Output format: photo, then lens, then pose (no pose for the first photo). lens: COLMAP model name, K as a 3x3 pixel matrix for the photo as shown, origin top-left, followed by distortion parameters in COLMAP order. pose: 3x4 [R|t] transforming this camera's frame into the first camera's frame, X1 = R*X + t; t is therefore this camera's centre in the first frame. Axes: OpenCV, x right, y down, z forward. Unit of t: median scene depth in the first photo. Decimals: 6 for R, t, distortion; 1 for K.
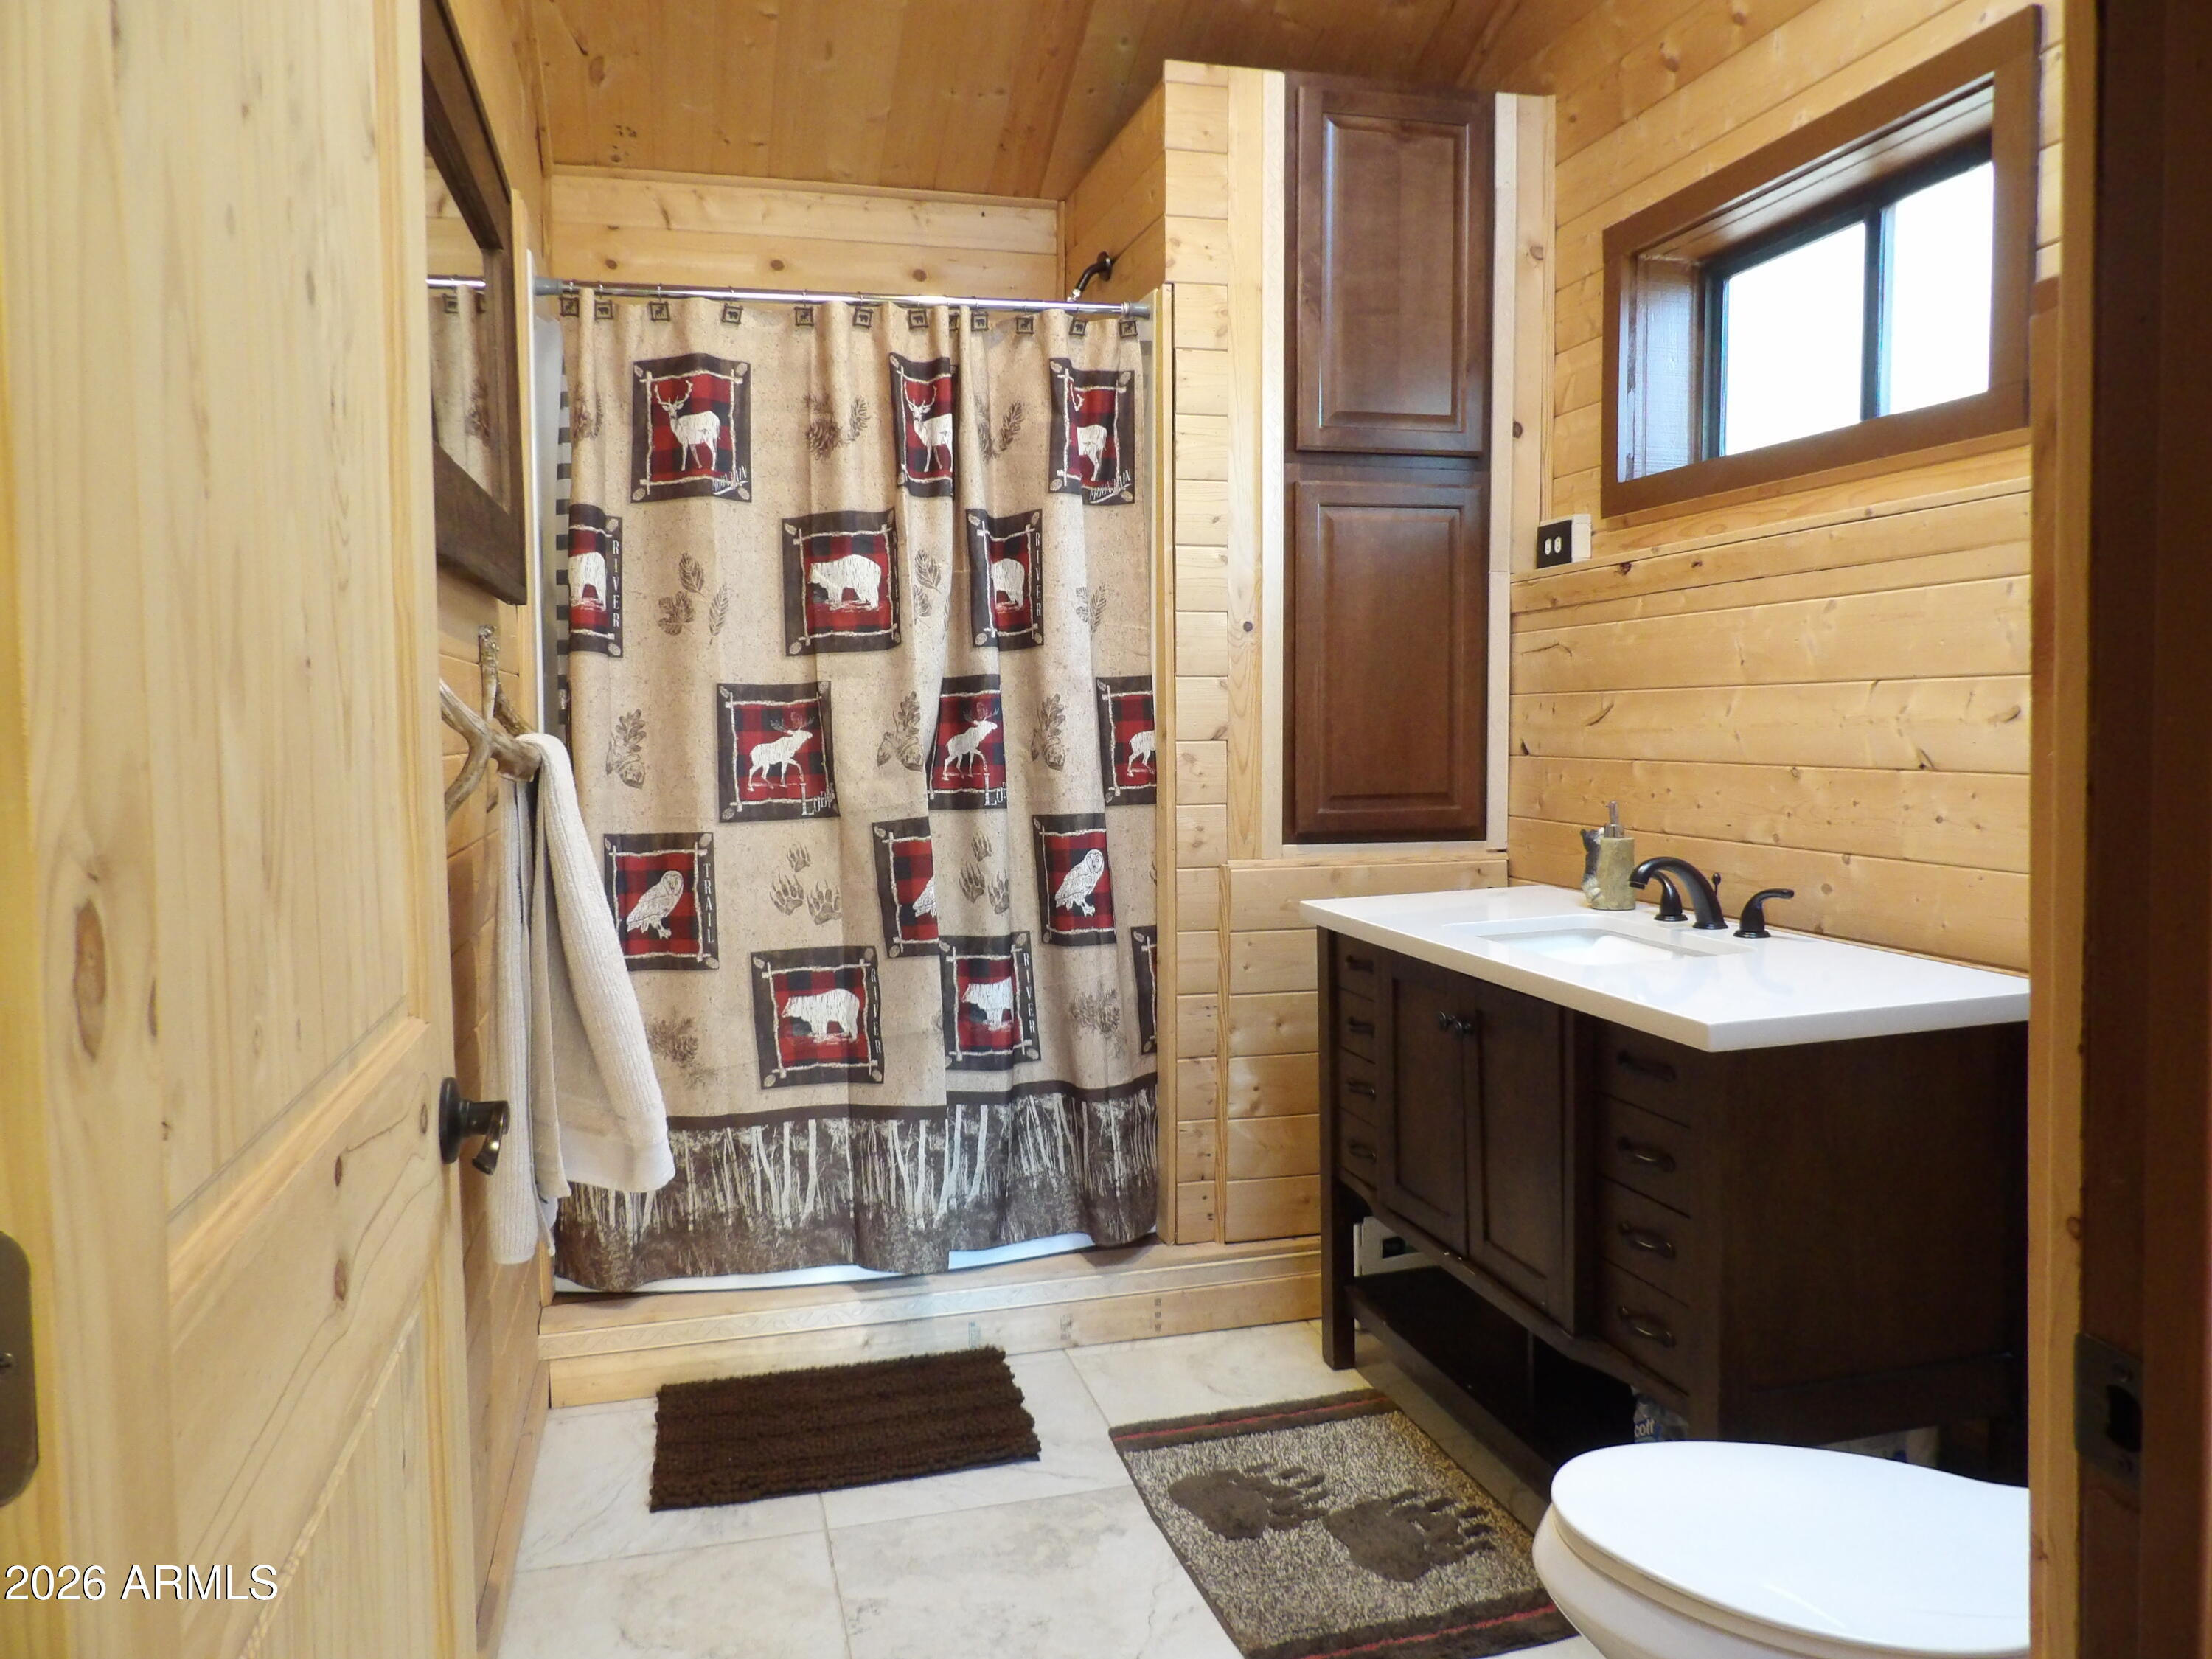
lens RADIAL K [[1586.2, 0, 1106.0], [0, 1586.2, 829.5], [0, 0, 1]] dist [-0.024493, -0.000215]
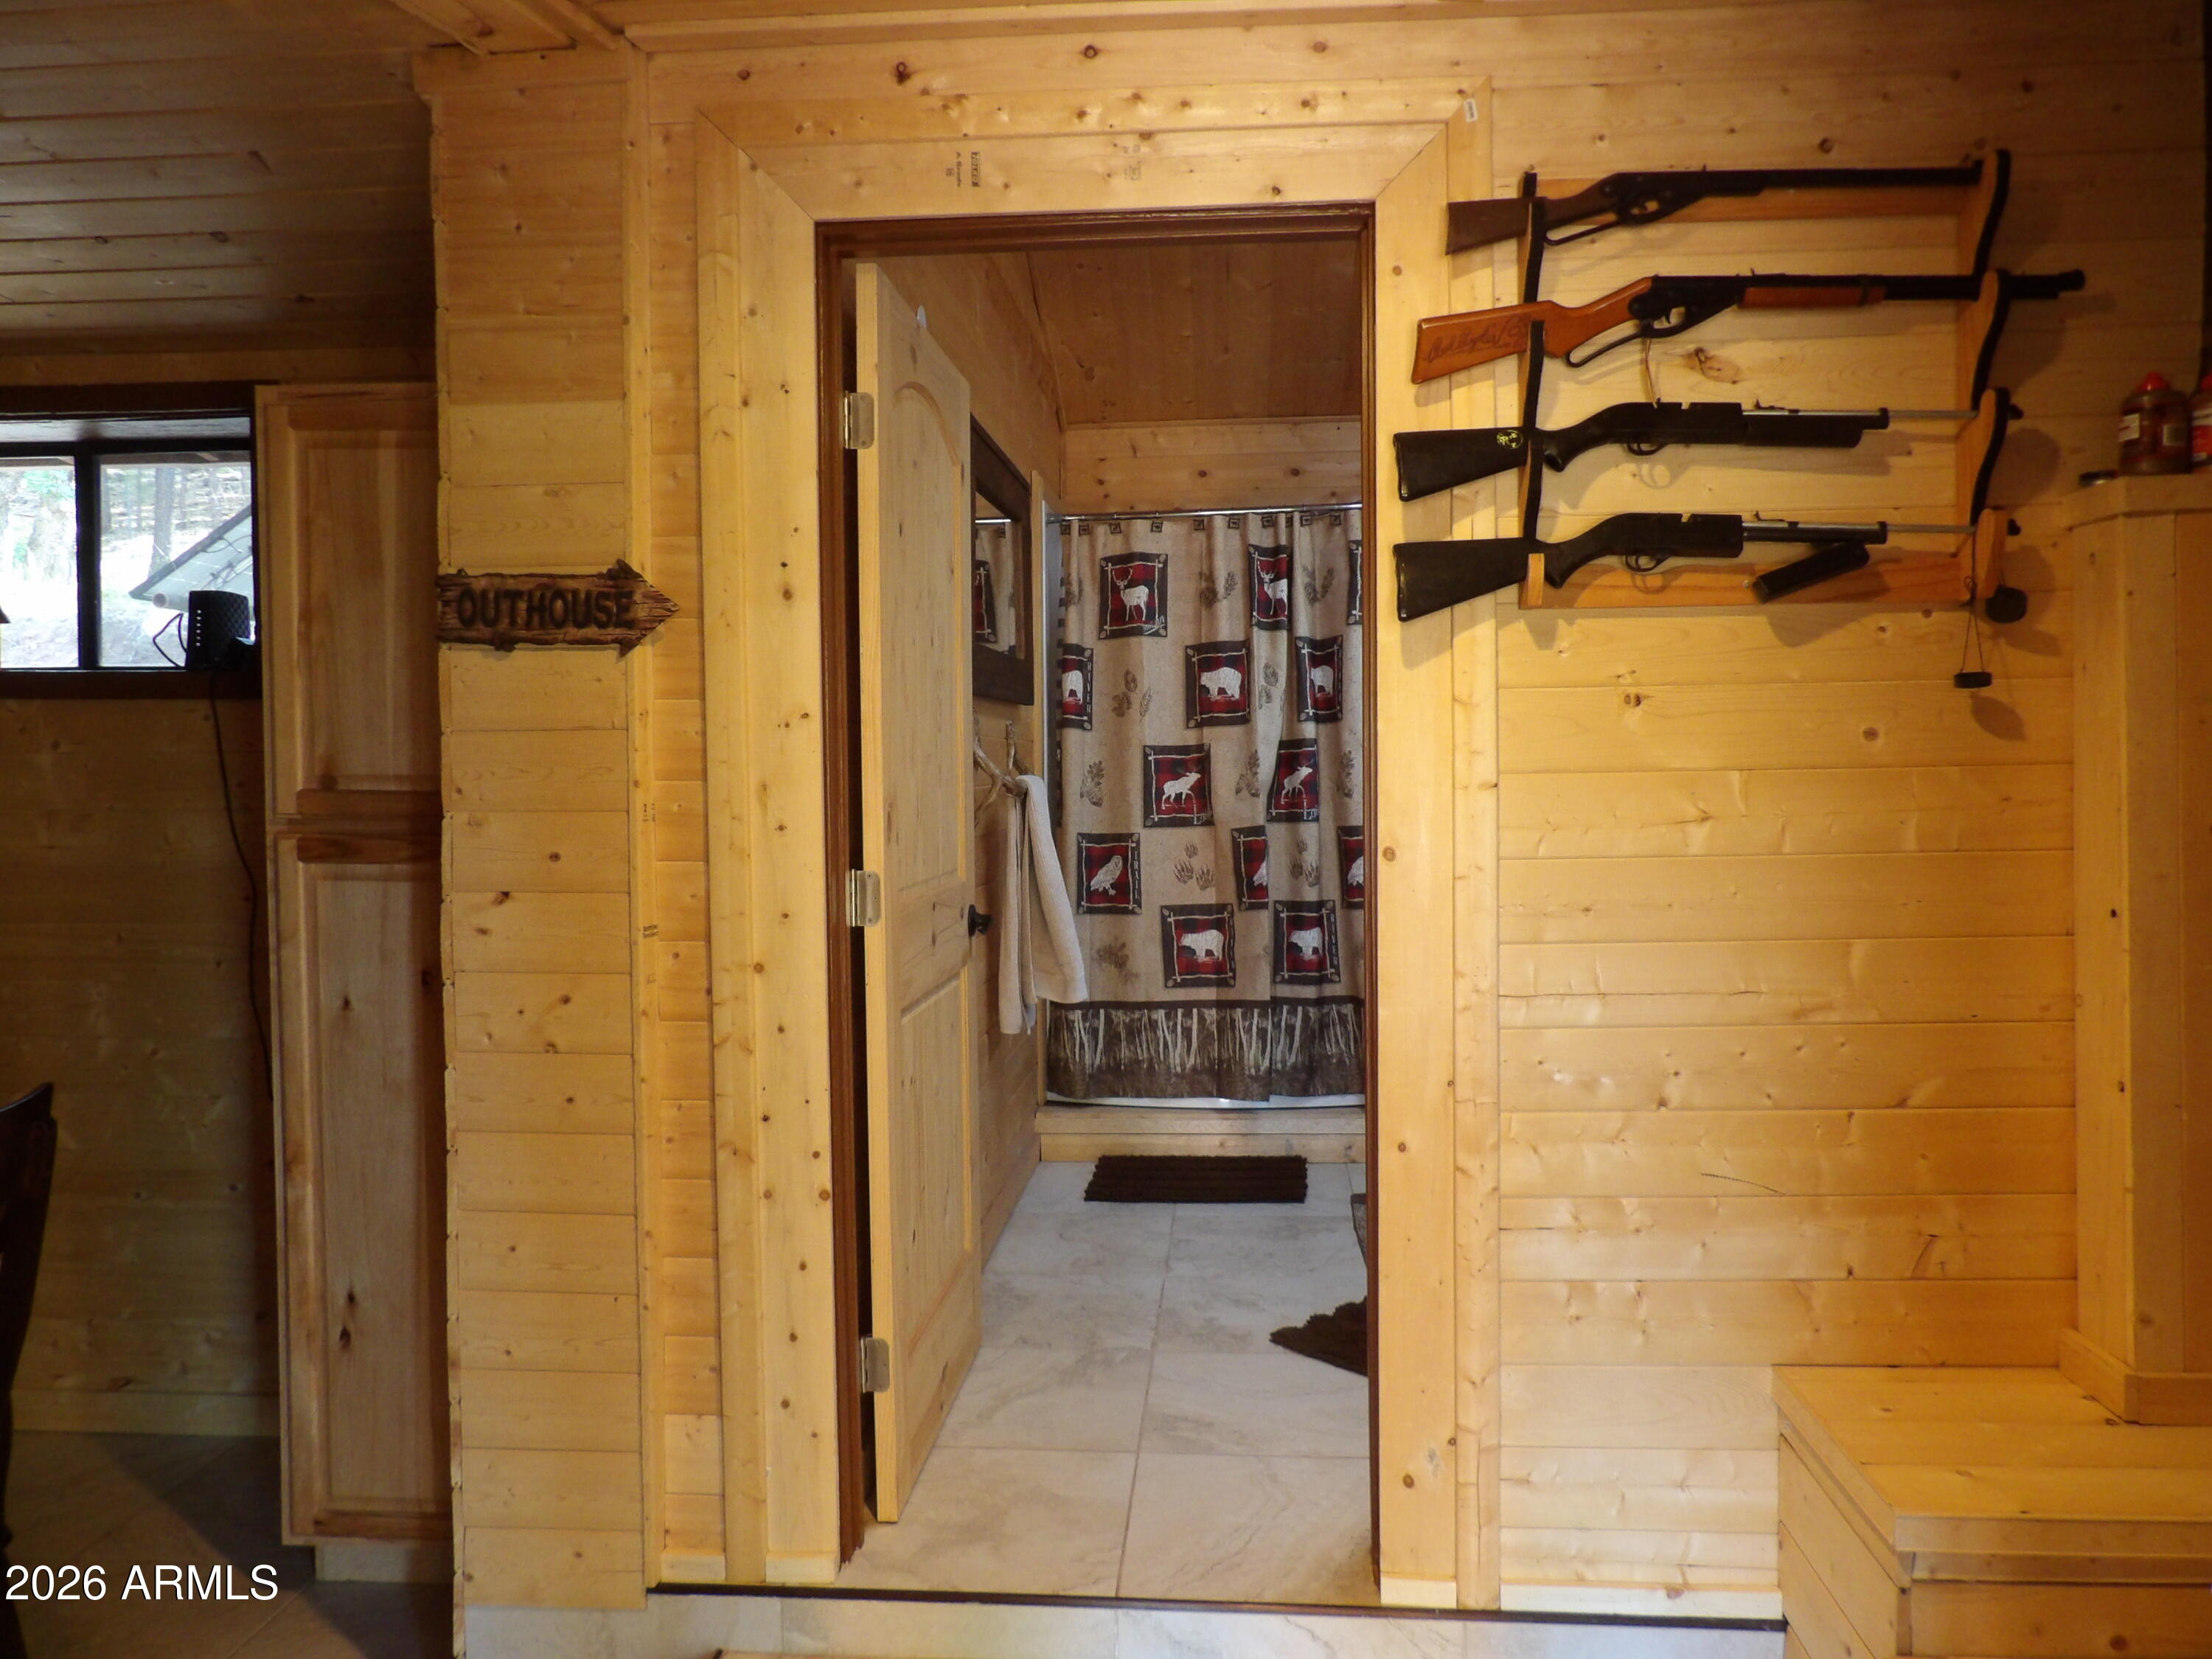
lens RADIAL K [[1586.2, 0, 1106.0], [0, 1586.2, 829.5], [0, 0, 1]] dist [-0.024493, -0.000215]
pose [[0.939605, 0.012691, -0.342025, 0.292754], [-0.021134, 0.999557, -0.020972, 0.033672], [0.341607, 0.026933, 0.939457, -0.595183]]
